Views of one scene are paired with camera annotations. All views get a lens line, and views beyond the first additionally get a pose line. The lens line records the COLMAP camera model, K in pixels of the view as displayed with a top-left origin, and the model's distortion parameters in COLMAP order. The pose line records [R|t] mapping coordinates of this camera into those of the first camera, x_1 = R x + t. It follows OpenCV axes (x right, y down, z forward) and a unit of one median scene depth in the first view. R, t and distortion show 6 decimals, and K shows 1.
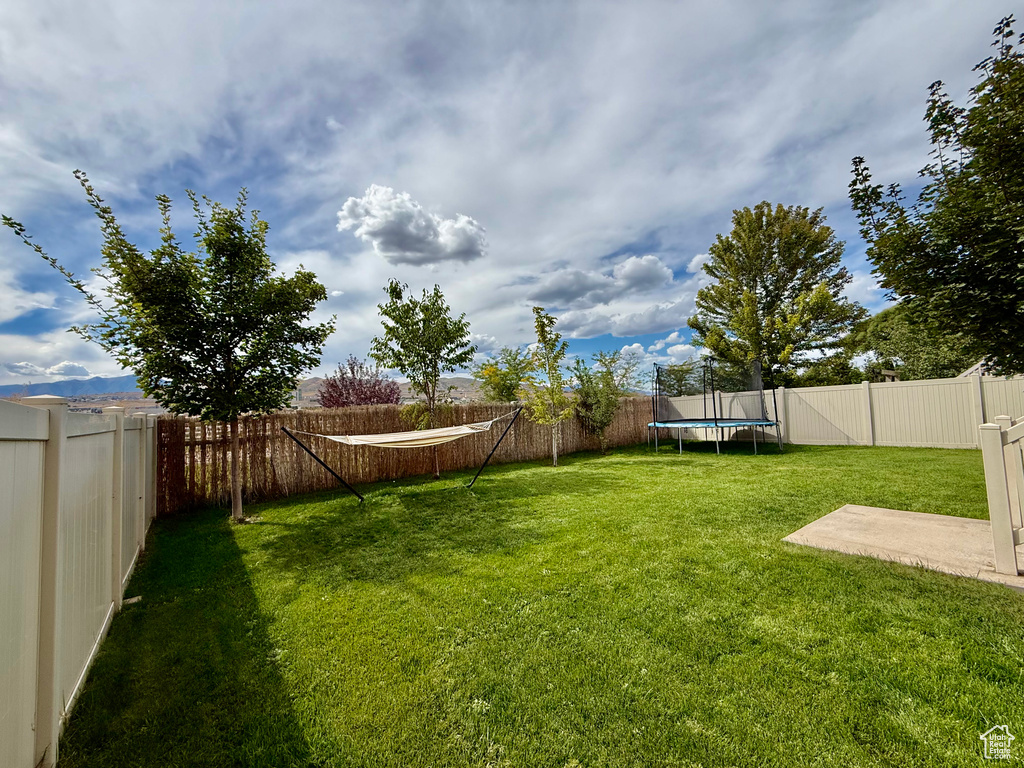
lens RADIAL K [[408.5, 0, 509.9], [0, 408.5, 383.8], [0, 0, 1]] dist [0.002889, 0.000066]
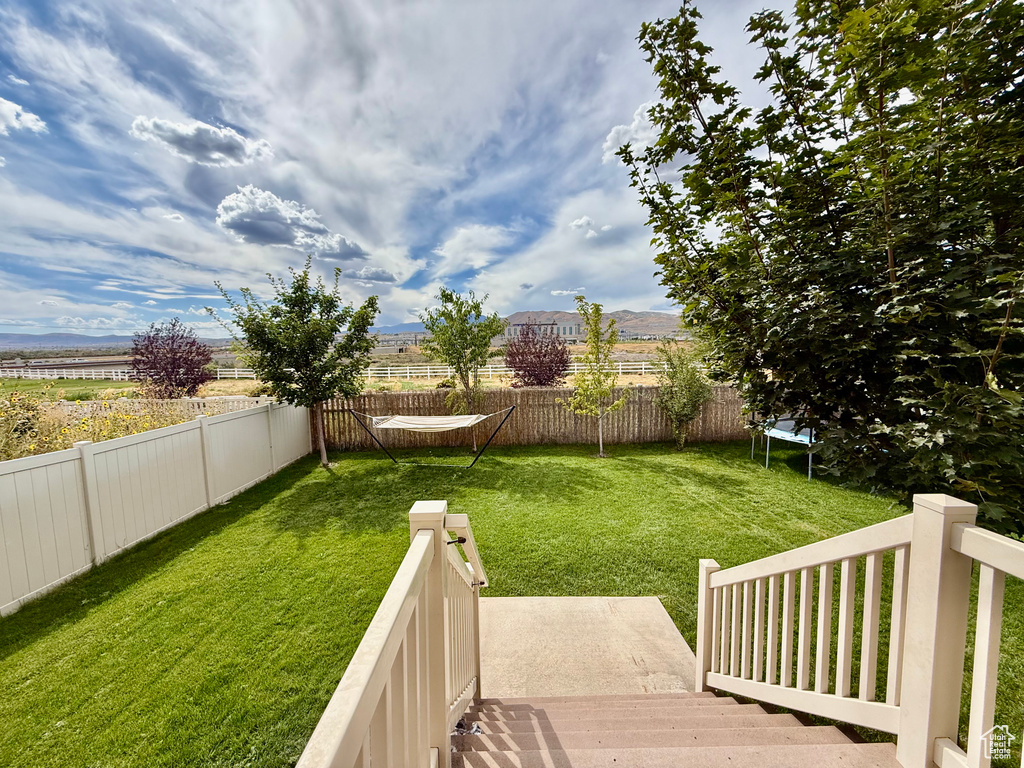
lens RADIAL K [[408.8, 0, 503.9], [0, 408.8, 353.7], [0, 0, 1]] dist [0.028961, -0.000003]
pose [[0.792902, 0.032875, -0.608461, 0.796531], [0.021610, 0.996398, 0.081995, -0.205911], [0.608965, -0.078163, 0.789336, 0.129880]]
